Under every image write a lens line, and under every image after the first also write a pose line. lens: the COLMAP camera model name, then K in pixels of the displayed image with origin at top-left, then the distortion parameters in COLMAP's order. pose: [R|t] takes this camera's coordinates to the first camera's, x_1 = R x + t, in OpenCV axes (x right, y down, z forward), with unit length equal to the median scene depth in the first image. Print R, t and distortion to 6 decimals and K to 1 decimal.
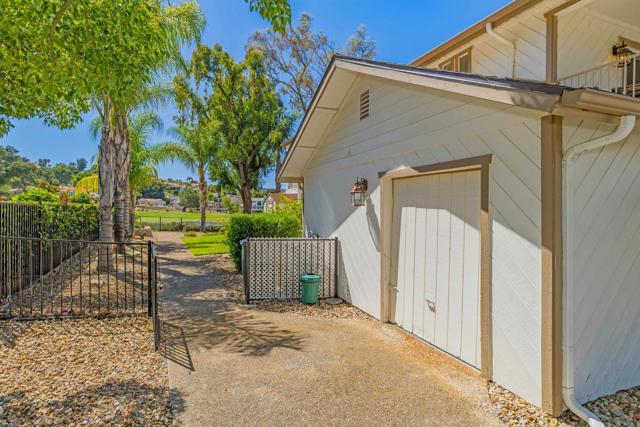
lens RADIAL K [[367.3, 0, 322.1], [0, 367.3, 210.8], [0, 0, 1]] dist [0.006148, 0.001038]
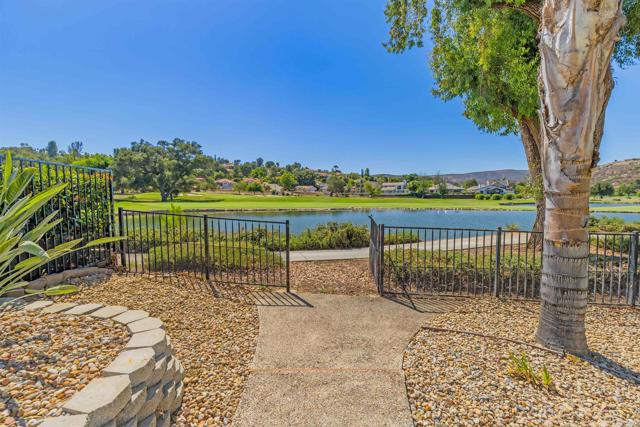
lens RADIAL K [[285.5, 0, 317.8], [0, 285.5, 214.5], [0, 0, 1]] dist [0.000738, -0.000082]
pose [[0.921897, 0.015807, -0.387113, -0.060032], [0.010434, 0.997792, 0.065591, 0.000013], [0.387295, -0.064507, 0.919696, 0.141817]]
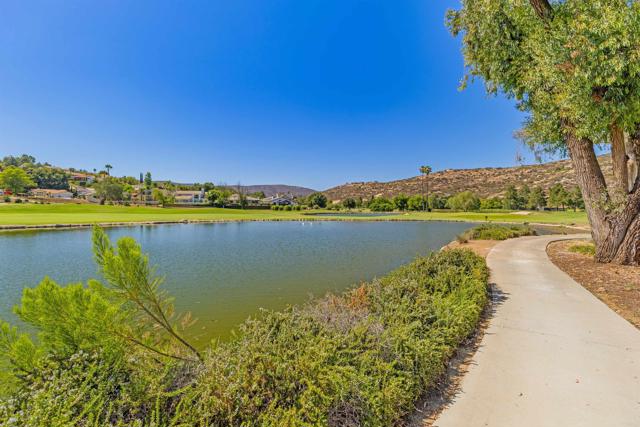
lens RADIAL K [[285.5, 0, 318.7], [0, 285.5, 214.2], [0, 0, 1]] dist [0.000738, -0.000082]
pose [[0.940612, -0.004224, 0.339458, -0.105671], [-0.006733, 0.999494, 0.031094, -0.000214], [-0.339418, -0.031533, 0.940107, 0.164993]]
